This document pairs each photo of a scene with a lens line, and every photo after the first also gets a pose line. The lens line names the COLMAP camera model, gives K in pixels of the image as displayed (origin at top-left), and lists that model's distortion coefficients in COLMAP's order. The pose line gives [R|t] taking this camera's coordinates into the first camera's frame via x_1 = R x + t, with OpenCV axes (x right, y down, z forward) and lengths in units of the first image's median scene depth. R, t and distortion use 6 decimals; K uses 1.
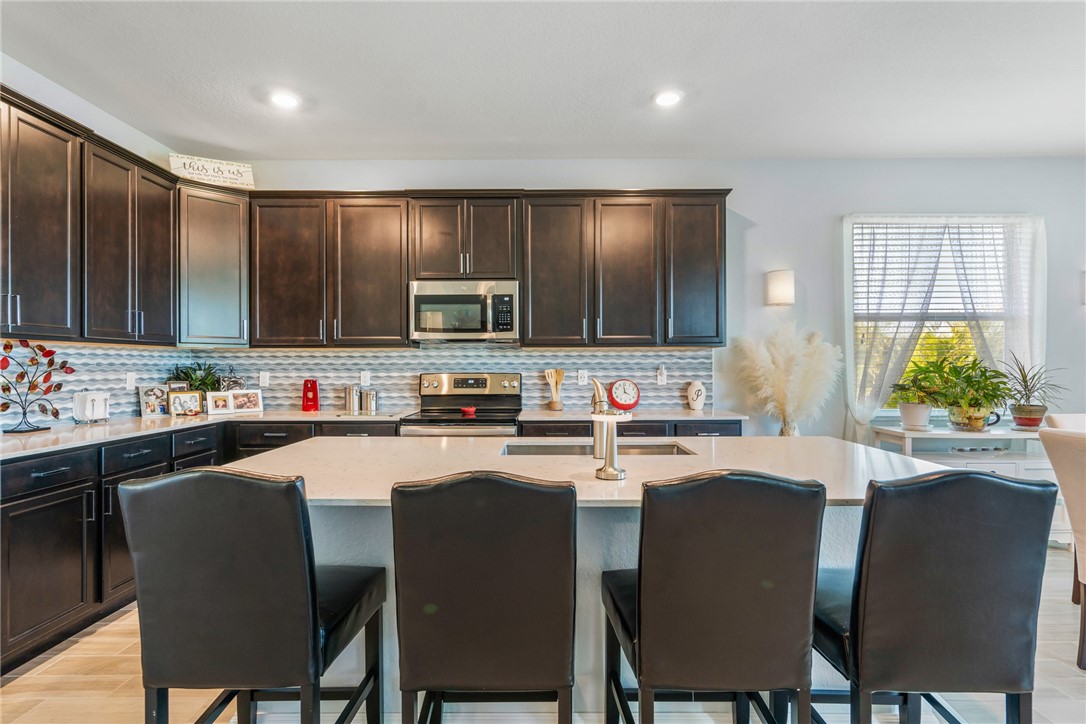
lens RADIAL K [[556.0, 0, 543.0], [0, 556.0, 362.0], [0, 0, 1]] dist [0.002019, 0.000433]
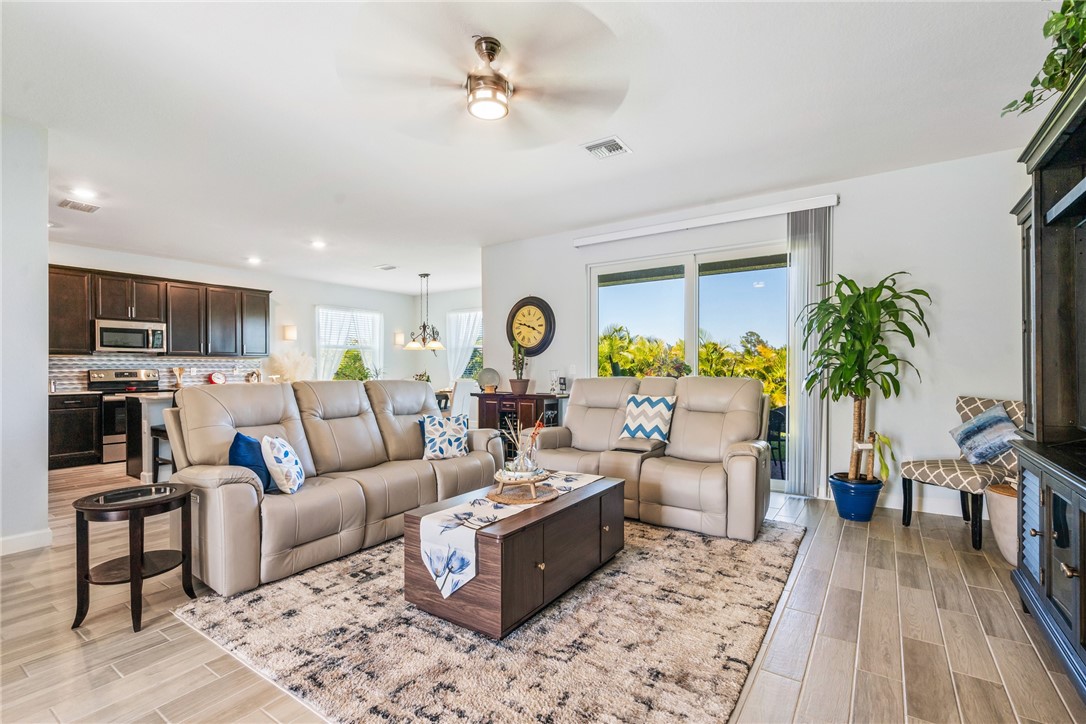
lens RADIAL K [[493.6, 0, 545.4], [0, 493.6, 366.3], [0, 0, 1]] dist [-0.001667, 0.000688]
pose [[0.561930, 0.002762, 0.827180, -0.727140], [-0.000645, 0.999996, -0.002901, 0.013941], [-0.827184, 0.001097, 0.561930, -1.116414]]
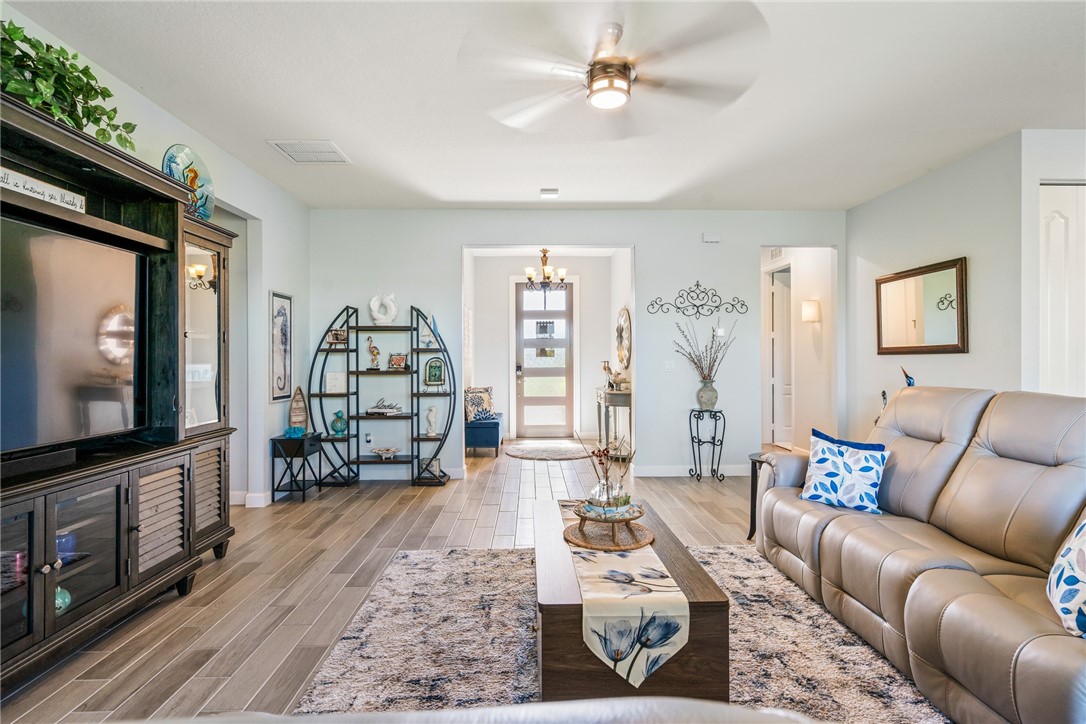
lens RADIAL K [[532.9, 0, 547.9], [0, 532.9, 357.9], [0, 0, 1]] dist [0.000663, 0.000822]
pose [[0.039370, 0.003394, -0.999219, 0.371749], [0.008171, 0.999960, 0.003718, -0.007166], [0.999191, -0.008311, 0.039341, -0.803218]]
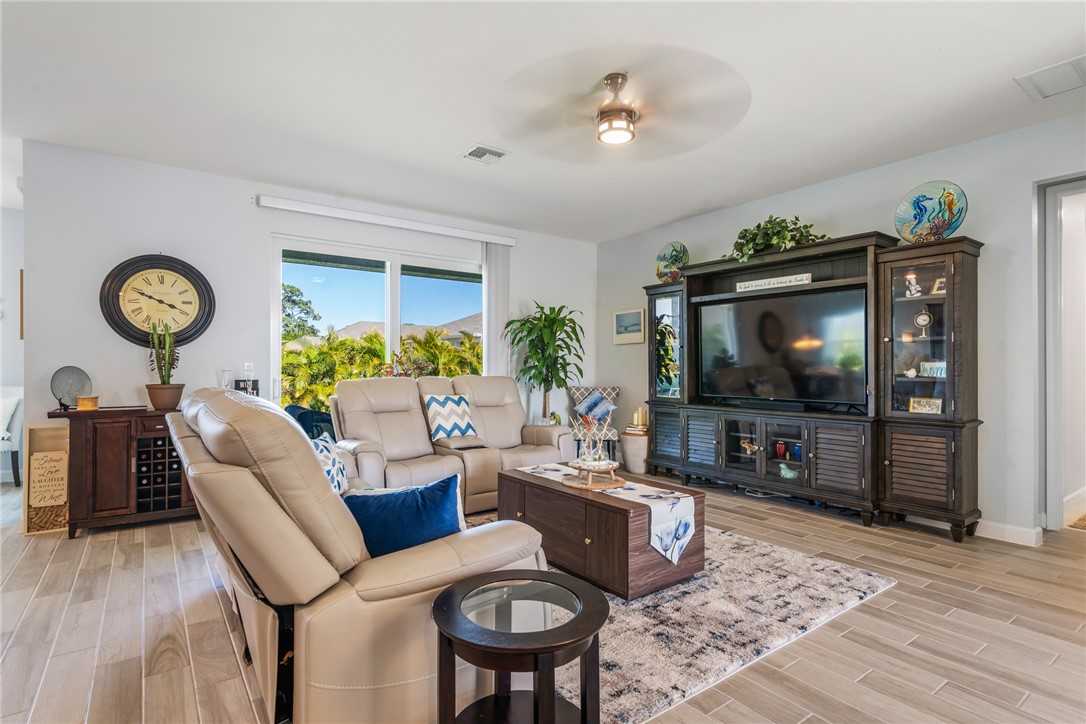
lens RADIAL K [[543.5, 0, 541.6], [0, 543.5, 359.6], [0, 0, 1]] dist [0.002961, 0.000122]
pose [[-0.593285, 0.012089, 0.804902, -0.803393], [-0.004762, 0.999817, -0.018527, 0.017424], [-0.804979, -0.014825, -0.593118, -0.171388]]
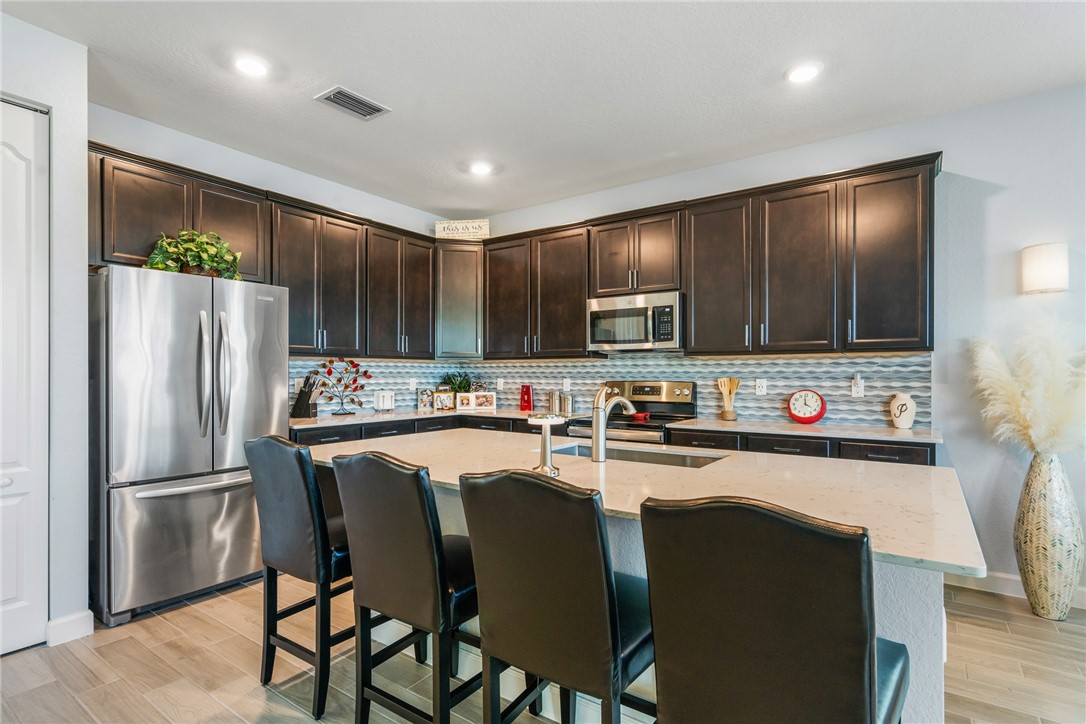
lens RADIAL K [[535.4, 0, 544.9], [0, 535.4, 374.9], [0, 0, 1]] dist [0.000291, 0.000894]
pose [[0.820519, 0.003286, -0.571609, 0.305097], [0.001383, 0.999969, 0.007733, -0.000133], [0.571617, -0.007136, 0.820489, 0.048125]]
